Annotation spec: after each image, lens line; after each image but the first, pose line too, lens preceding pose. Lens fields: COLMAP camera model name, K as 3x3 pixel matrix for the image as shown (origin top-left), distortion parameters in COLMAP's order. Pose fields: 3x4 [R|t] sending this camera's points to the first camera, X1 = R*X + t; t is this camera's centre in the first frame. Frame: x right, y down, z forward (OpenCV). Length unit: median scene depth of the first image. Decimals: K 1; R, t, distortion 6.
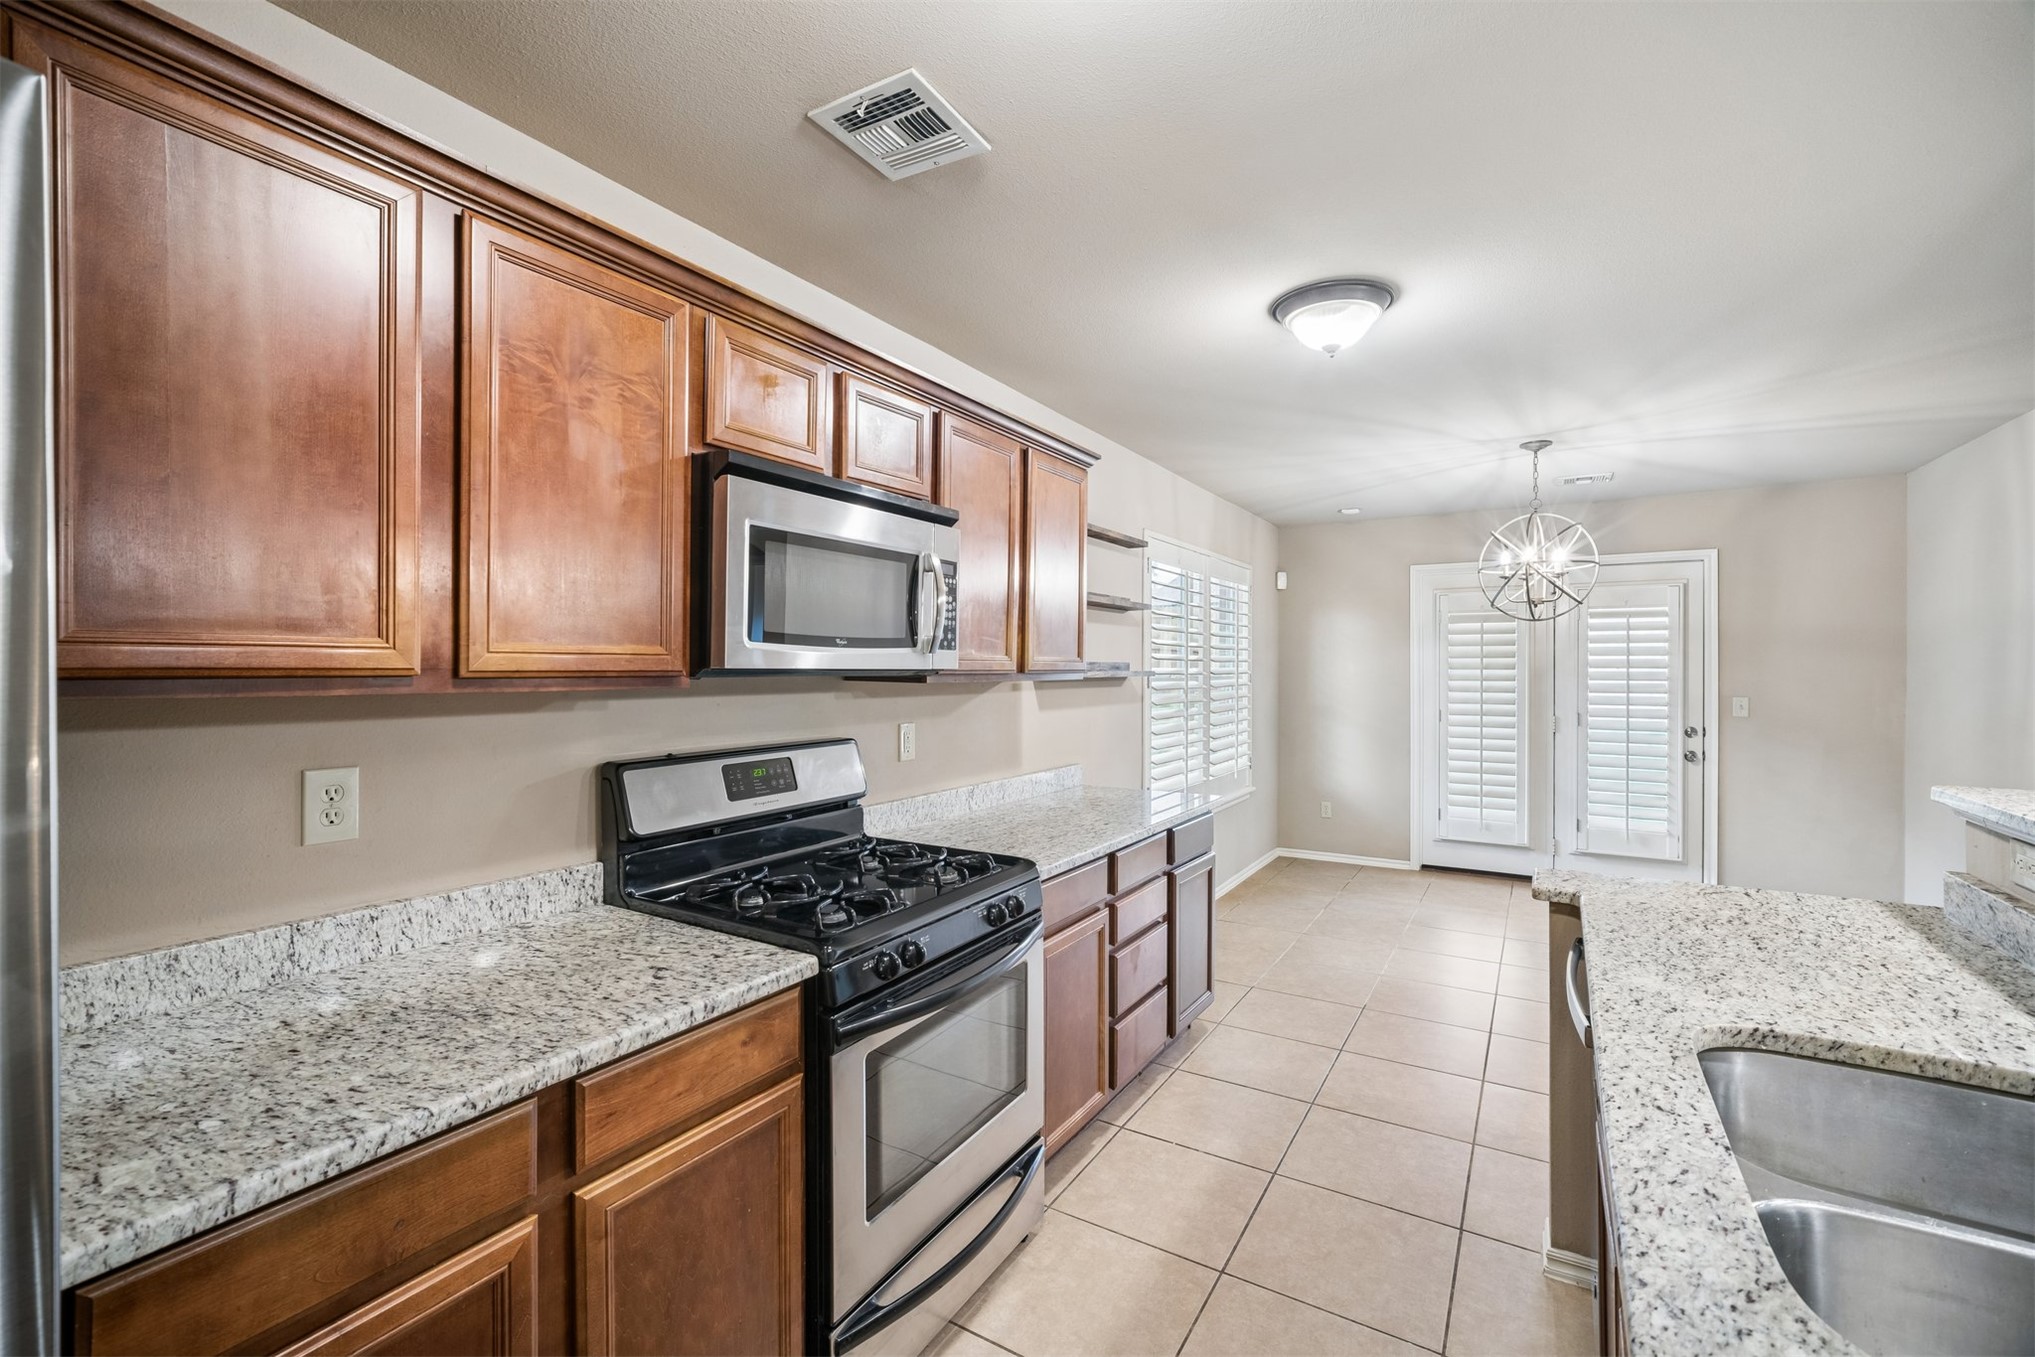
lens RADIAL K [[858.9, 0, 1007.6], [0, 858.9, 671.4], [0, 0, 1]] dist [-0.017013, 0.006737]
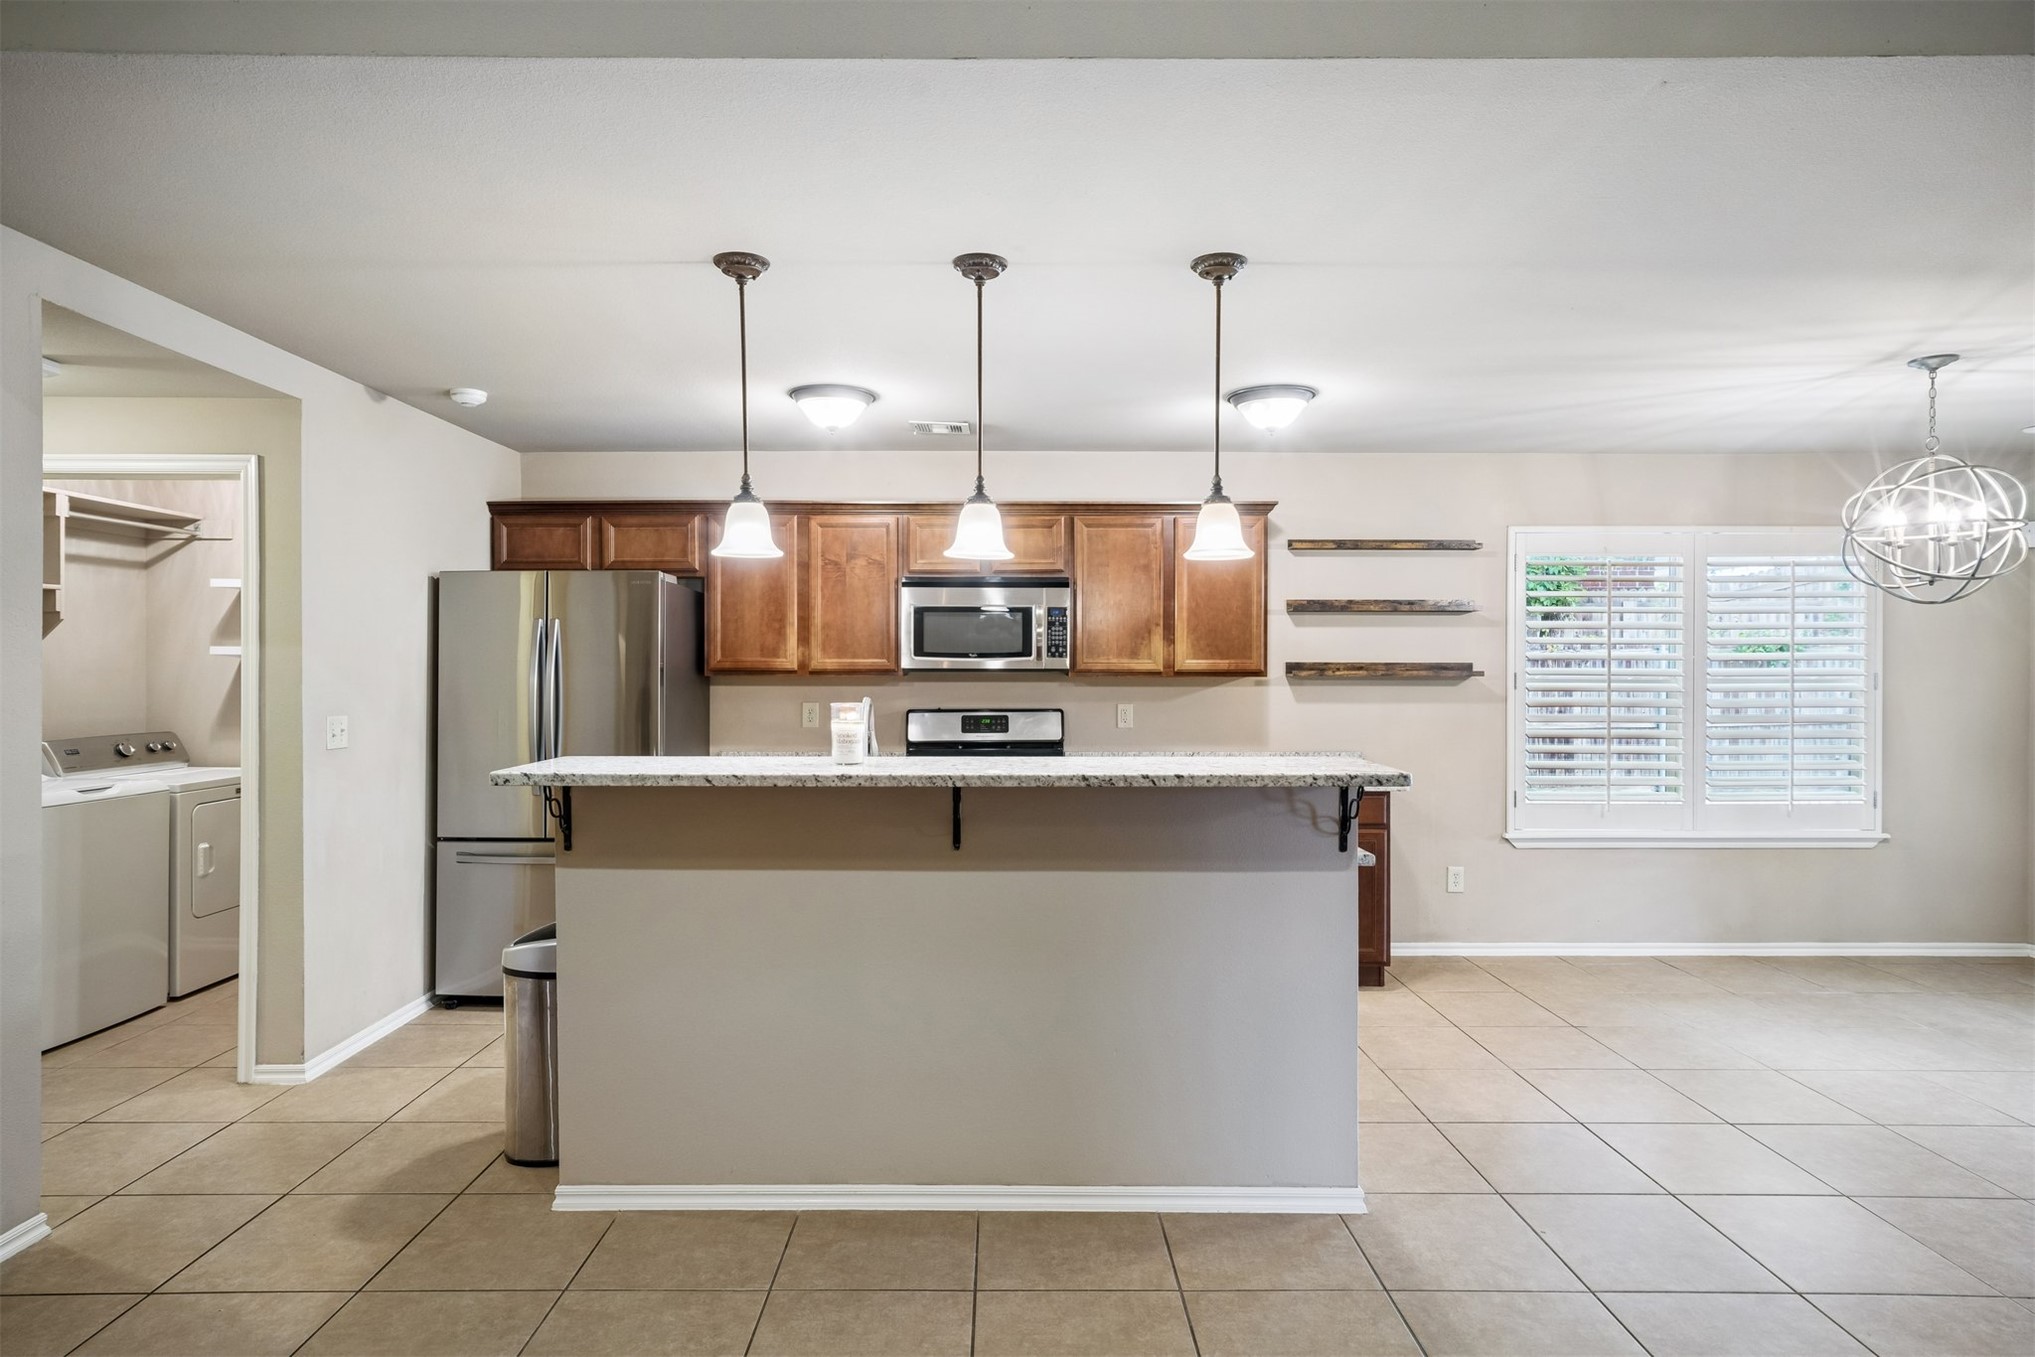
lens RADIAL K [[1109.3, 0, 1003.1], [0, 1109.3, 673.5], [0, 0, 1]] dist [-0.006633, 0.009044]
pose [[0.539636, 0.004189, -0.841888, 1.154787], [-0.003690, 0.999990, 0.002611, 0.001204], [0.841890, 0.001698, 0.539646, -0.205719]]
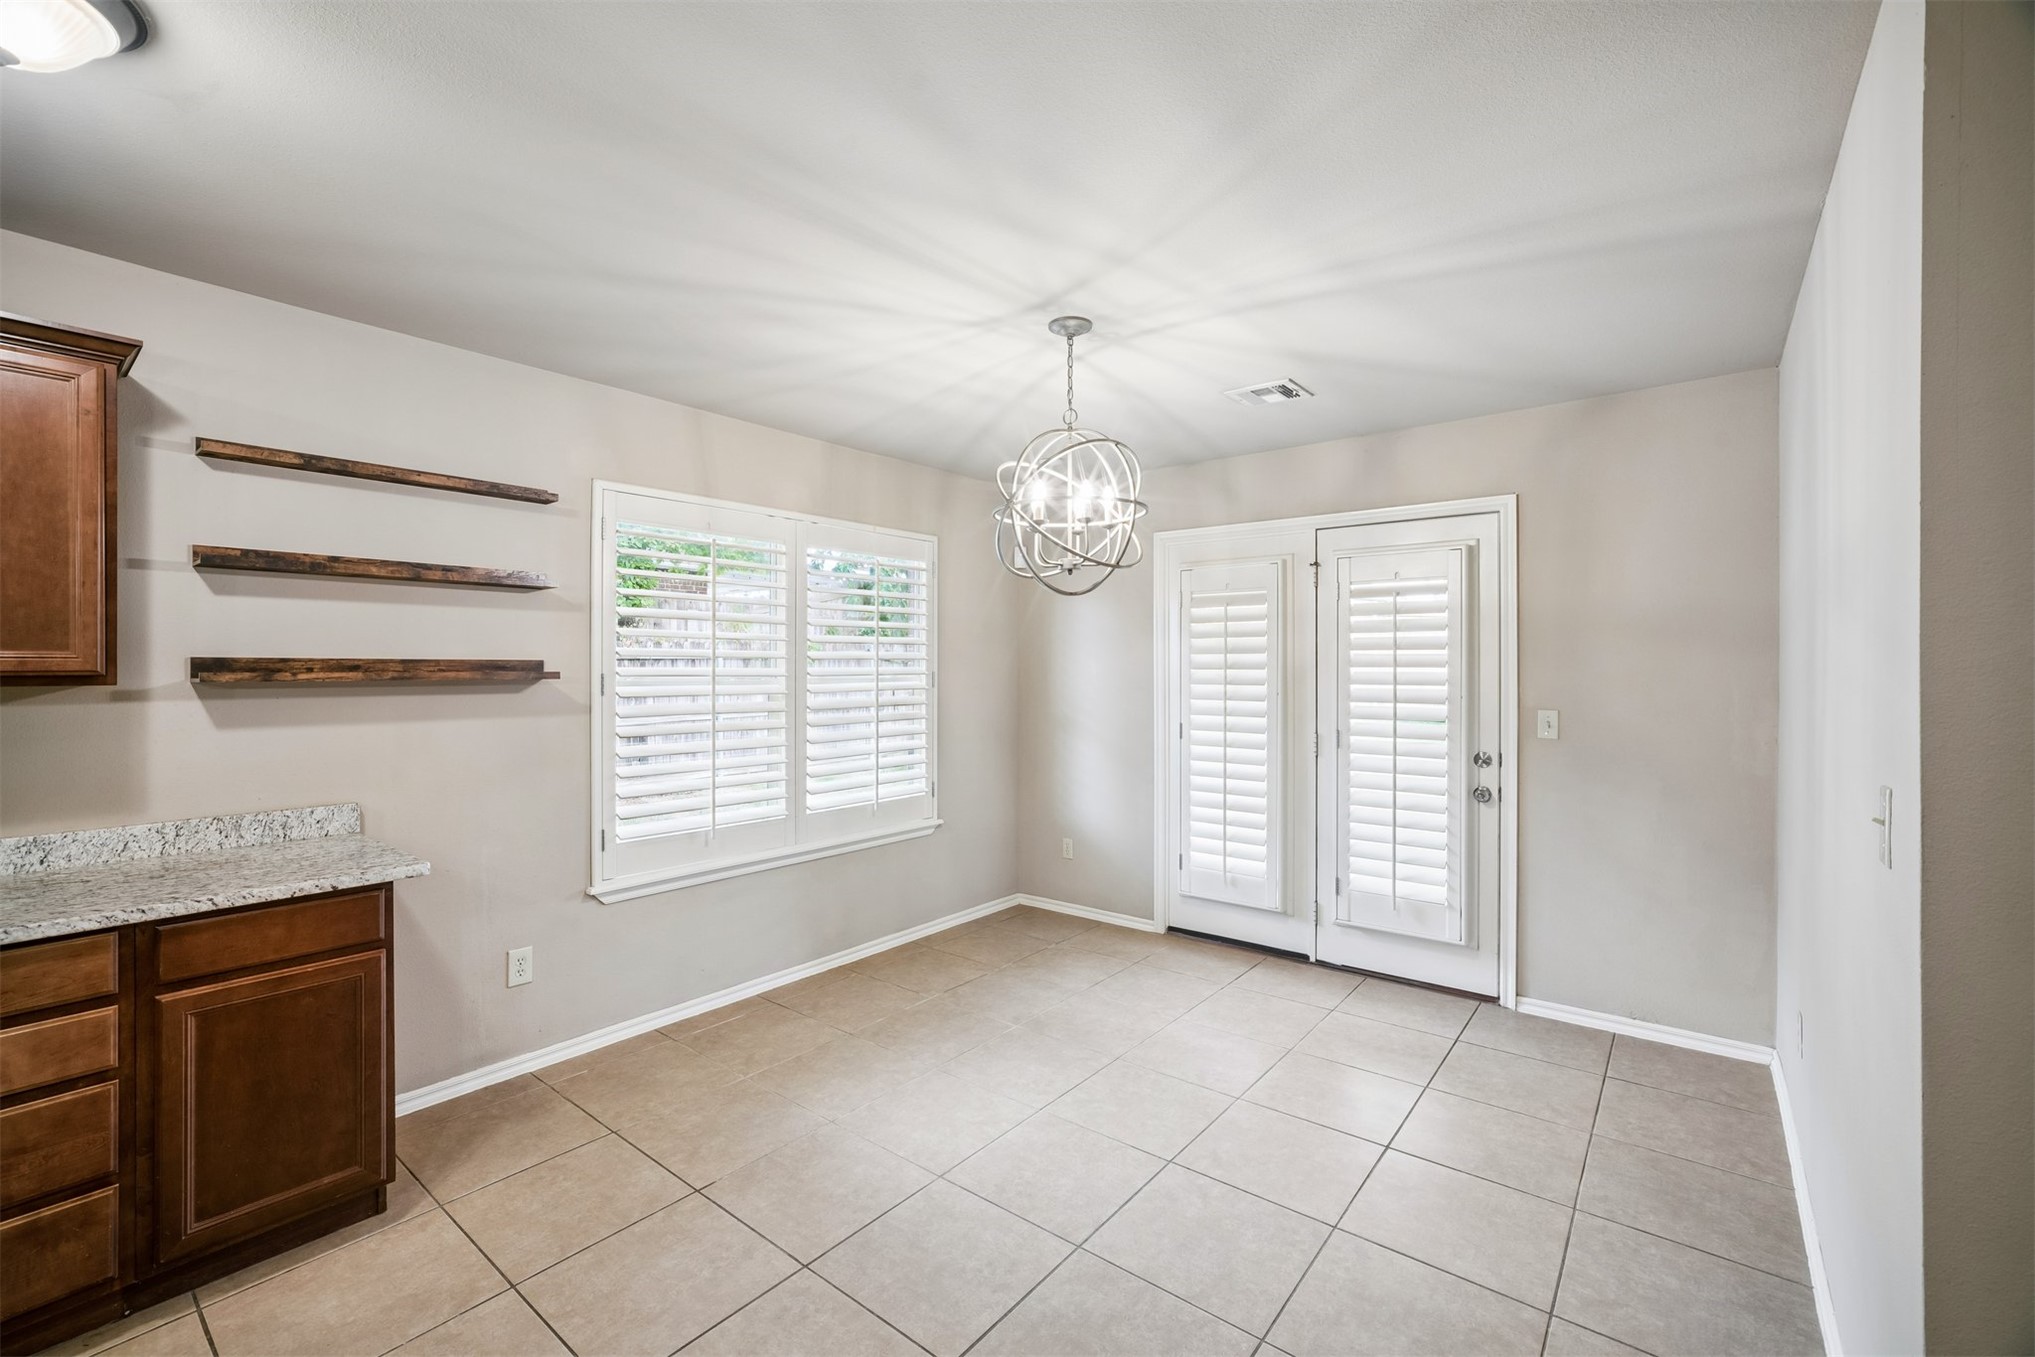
lens RADIAL K [[858.9, 0, 1004.1], [0, 858.9, 668.1], [0, 0, 1]] dist [-0.017013, 0.006737]
pose [[0.993220, -0.000811, -0.116247, 0.753925], [0.000385, 0.999993, -0.003689, -0.000975], [0.116249, 0.003619, 0.993213, 0.398976]]
